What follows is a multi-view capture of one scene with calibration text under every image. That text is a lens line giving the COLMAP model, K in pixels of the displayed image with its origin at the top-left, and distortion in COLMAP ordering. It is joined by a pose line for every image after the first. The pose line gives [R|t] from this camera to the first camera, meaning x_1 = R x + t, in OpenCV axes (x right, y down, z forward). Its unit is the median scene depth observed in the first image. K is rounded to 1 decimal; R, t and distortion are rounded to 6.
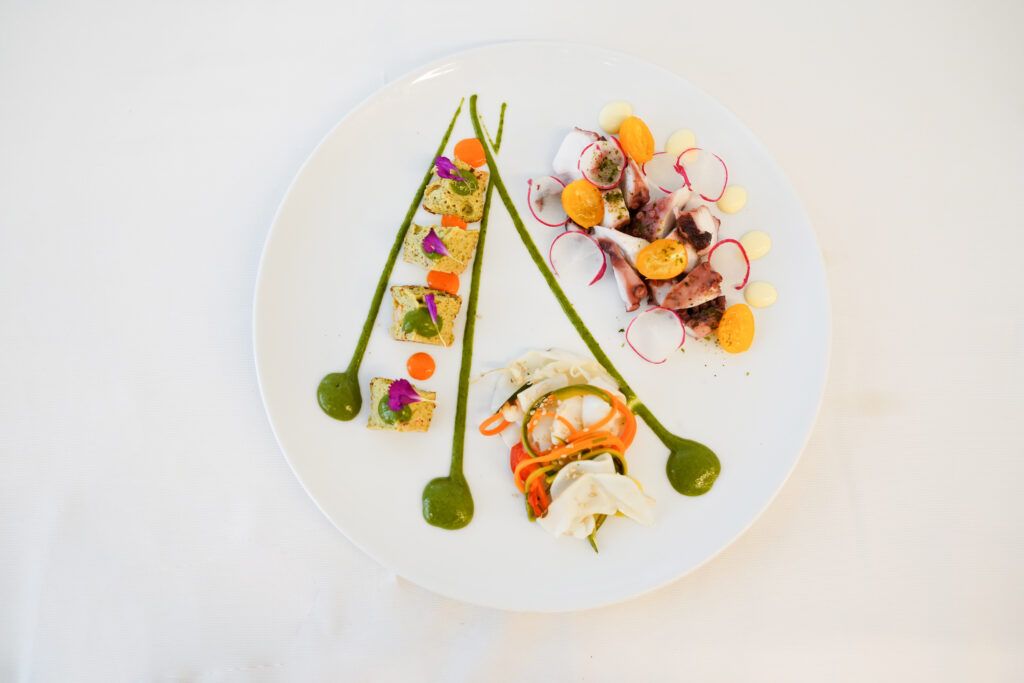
lens RADIAL K [[1071.1, 0, 512.0], [0, 1071.1, 341.5], [0, 0, 1]] dist [0.022746, 0.015416]
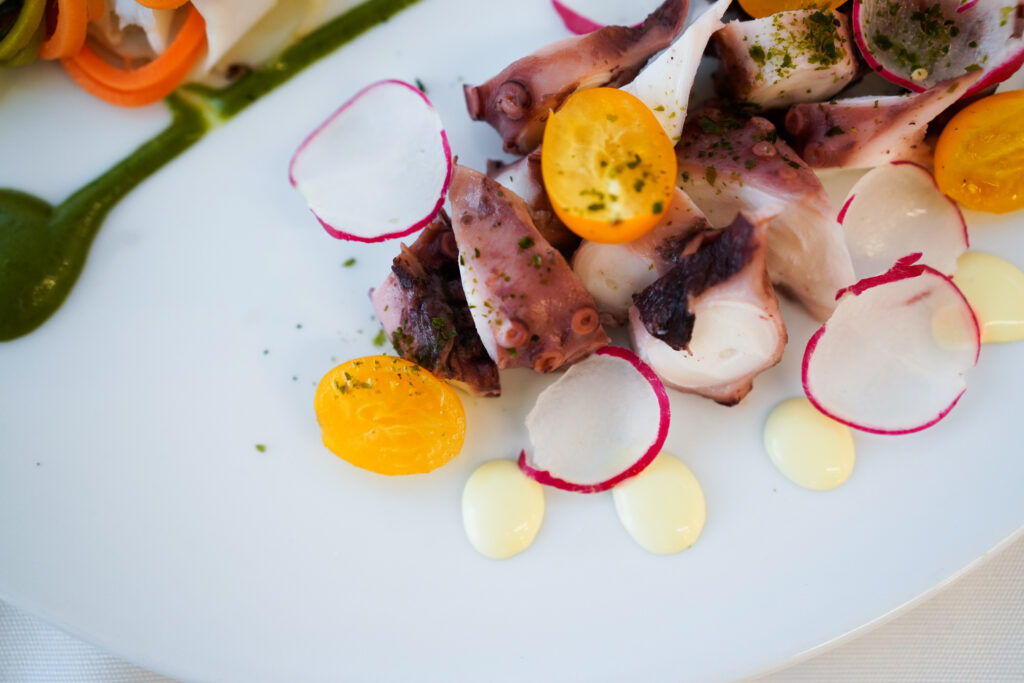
lens RADIAL K [[1071.1, 0, 512.0], [0, 1071.1, 341.5], [0, 0, 1]] dist [0.022746, 0.015416]
pose [[-0.058767, 0.991008, -0.120210, 0.228249], [-0.987221, -0.039825, 0.154301, -0.098139], [0.148126, 0.127742, 0.980684, 0.702336]]
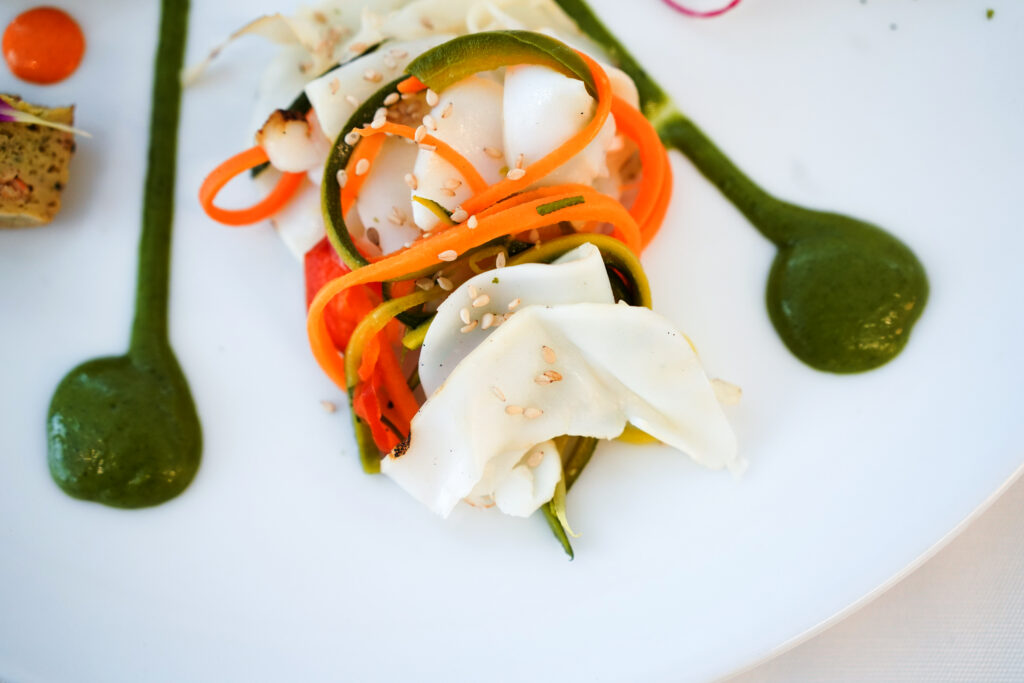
lens RADIAL K [[1071.1, 0, 512.0], [0, 1071.1, 341.5], [0, 0, 1]] dist [0.022746, 0.015416]
pose [[0.998685, -0.049235, -0.014307, 0.068923], [0.049179, 0.998781, -0.004231, 0.131677], [0.014498, 0.003522, 0.999889, 0.670941]]
